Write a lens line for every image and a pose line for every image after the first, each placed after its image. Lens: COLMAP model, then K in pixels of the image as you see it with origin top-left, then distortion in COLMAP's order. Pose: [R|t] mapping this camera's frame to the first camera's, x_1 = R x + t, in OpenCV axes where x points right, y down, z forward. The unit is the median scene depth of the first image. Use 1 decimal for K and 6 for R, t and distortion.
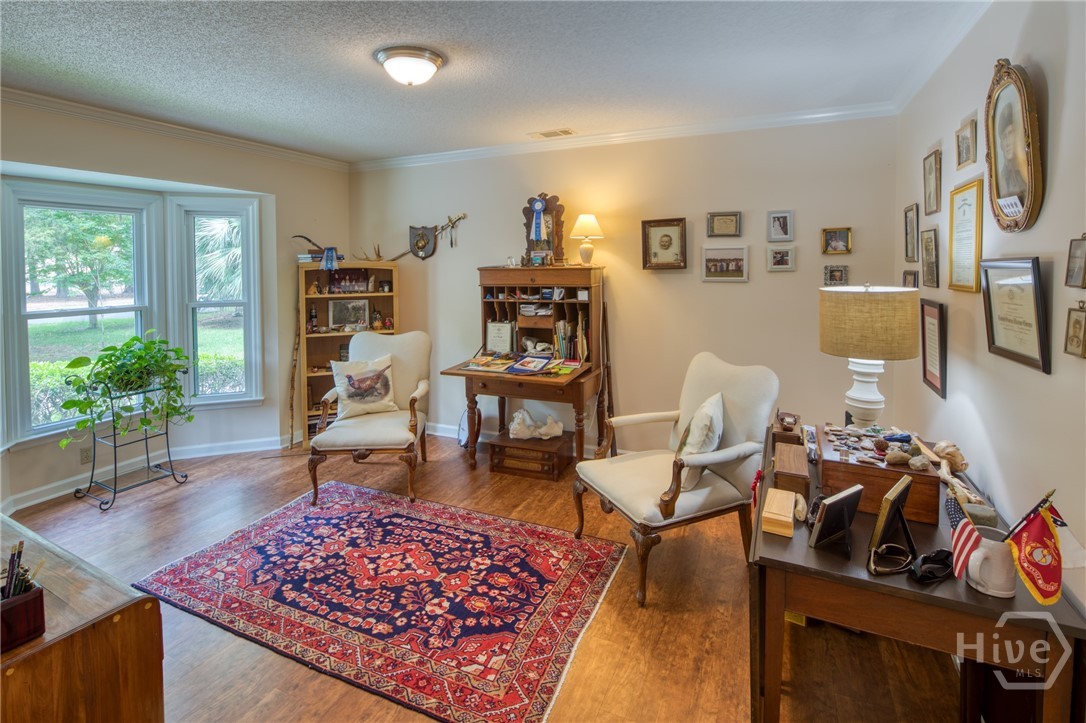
lens RADIAL K [[523.7, 0, 542.2], [0, 523.7, 316.3], [0, 0, 1]] dist [0.001389, -0.000661]
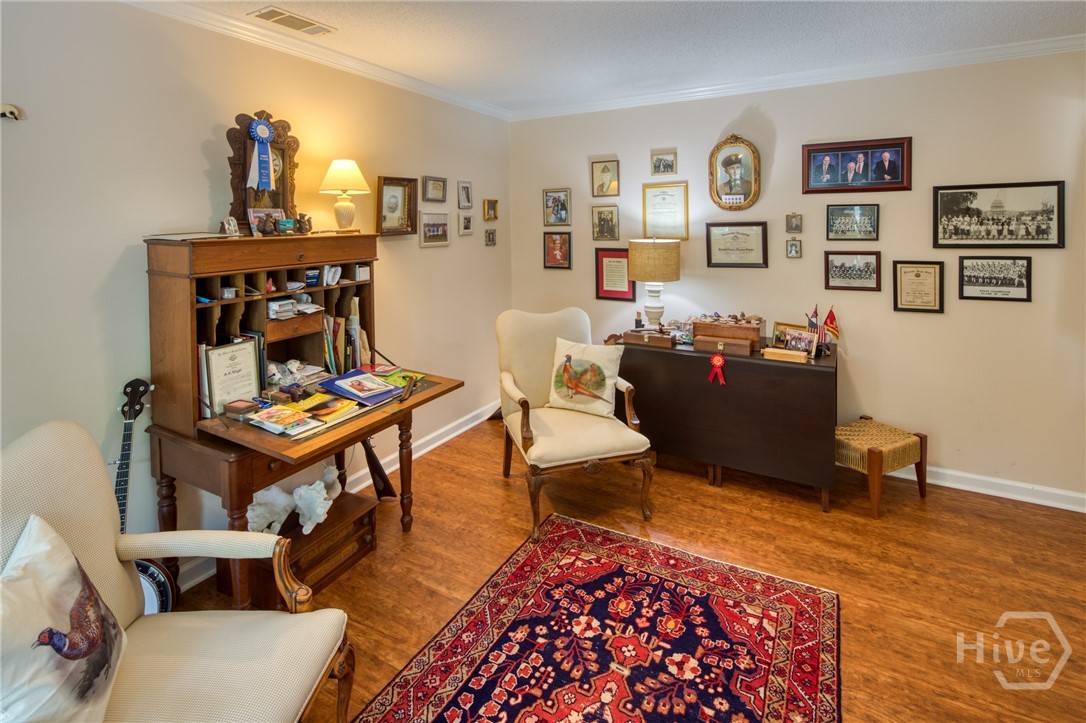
lens RADIAL K [[520.8, 0, 538.2], [0, 520.8, 267.0], [0, 0, 1]] dist [0.002671, -0.003598]
pose [[0.086066, -0.075385, 0.993433, -0.841581], [0.112333, 0.991509, 0.065507, -0.094932], [-0.989936, 0.105958, 0.093804, 0.965704]]
